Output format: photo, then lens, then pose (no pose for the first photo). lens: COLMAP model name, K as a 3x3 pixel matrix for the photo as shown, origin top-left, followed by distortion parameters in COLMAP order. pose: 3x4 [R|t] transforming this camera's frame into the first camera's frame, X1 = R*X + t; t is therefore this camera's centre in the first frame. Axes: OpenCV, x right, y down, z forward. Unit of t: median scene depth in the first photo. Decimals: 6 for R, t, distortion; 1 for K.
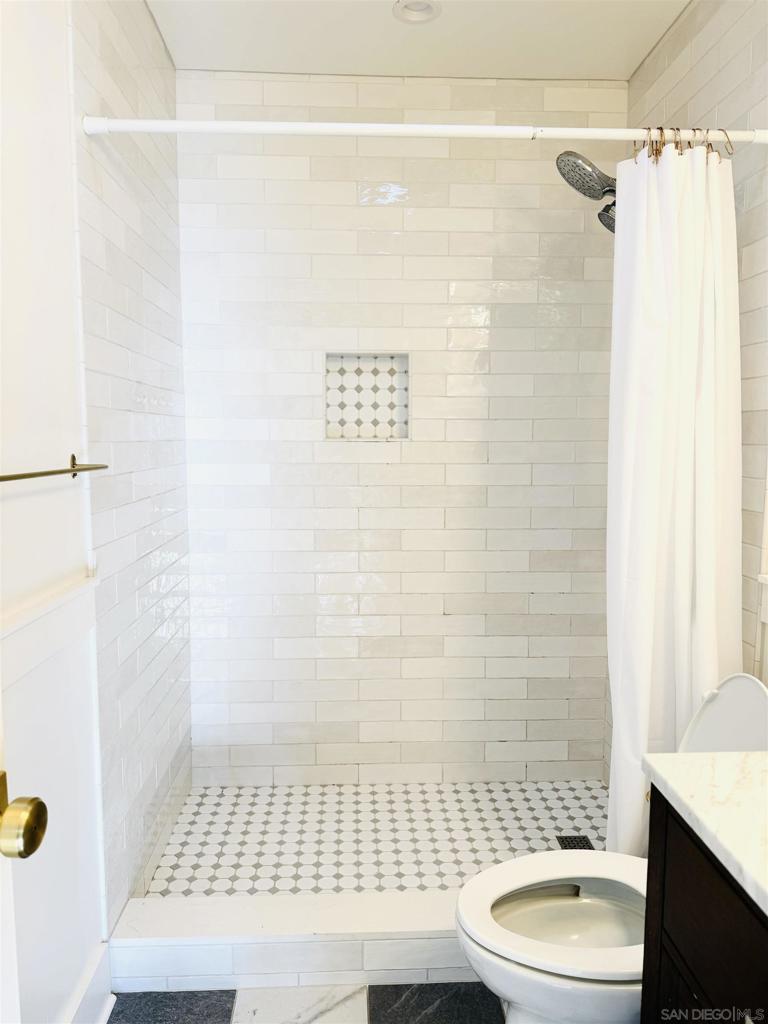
lens RADIAL K [[732.5, 0, 382.7], [0, 732.5, 509.7], [0, 0, 1]] dist [0.018192, -0.010092]
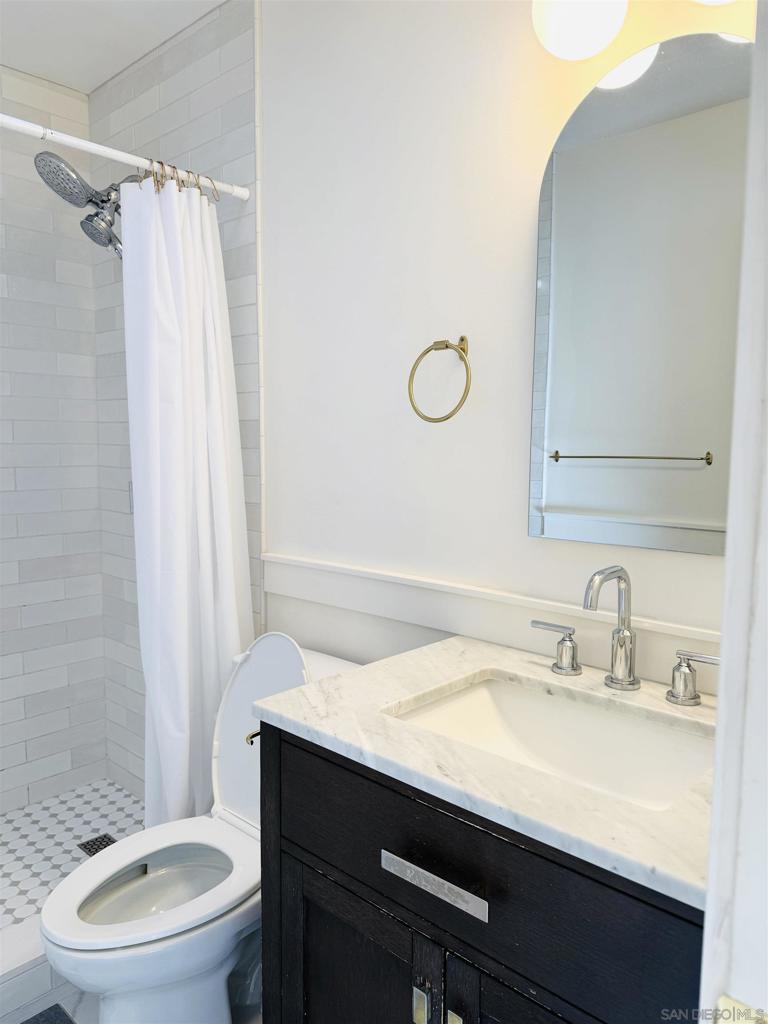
lens RADIAL K [[732.5, 0, 386.3], [0, 732.5, 513.7], [0, 0, 1]] dist [0.018192, -0.010092]
pose [[0.708972, -0.071971, 0.701554, -0.158355], [0.071982, 0.996969, 0.029534, 0.001366], [-0.701553, 0.029561, 0.712004, -0.010474]]
